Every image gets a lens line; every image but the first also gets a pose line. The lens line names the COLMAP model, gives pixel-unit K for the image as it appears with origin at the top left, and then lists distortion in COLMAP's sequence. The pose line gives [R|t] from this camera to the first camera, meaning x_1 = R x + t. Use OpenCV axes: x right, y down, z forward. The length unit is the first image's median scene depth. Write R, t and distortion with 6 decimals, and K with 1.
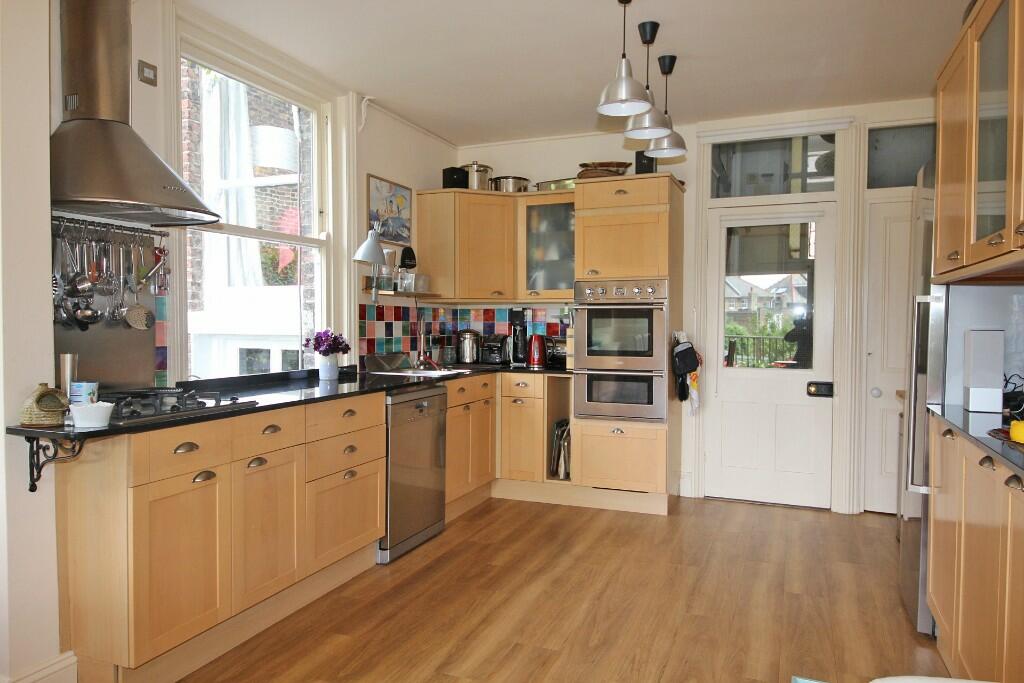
lens RADIAL K [[712.6, 0, 512.0], [0, 712.6, 341.5], [0, 0, 1]] dist [0.027388, -0.006102]
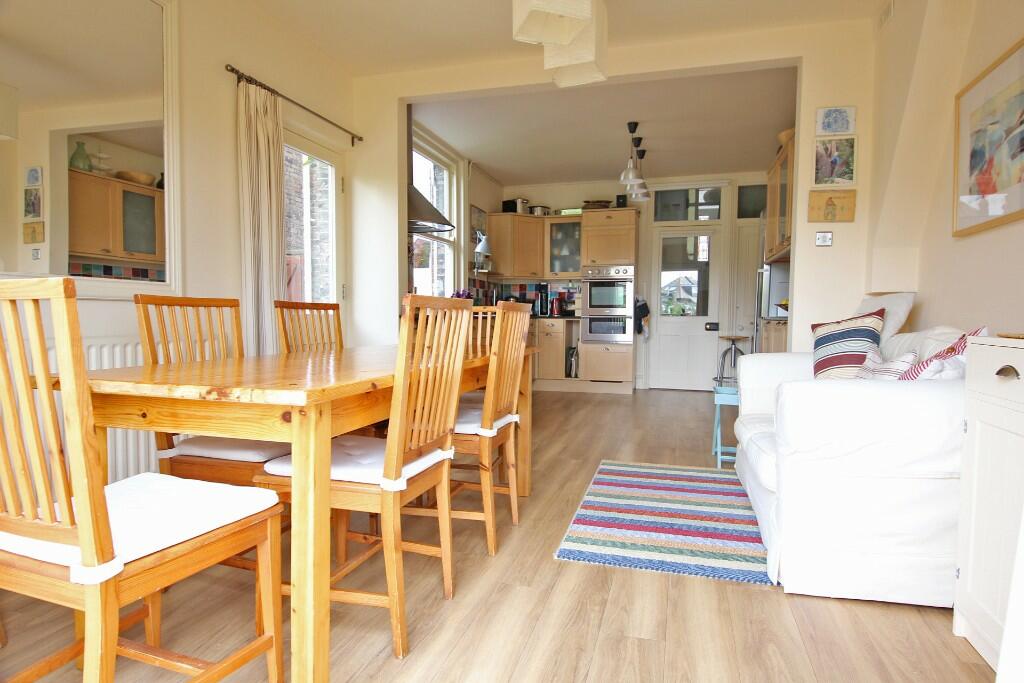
lens RADIAL K [[580.7, 0, 514.2], [0, 580.7, 347.4], [0, 0, 1]] dist [0.002321, 0.000583]
pose [[0.995314, -0.001125, 0.096687, -0.216117], [-0.001840, 0.999531, 0.030572, 0.071996], [-0.096676, -0.030606, 0.994845, -0.429670]]
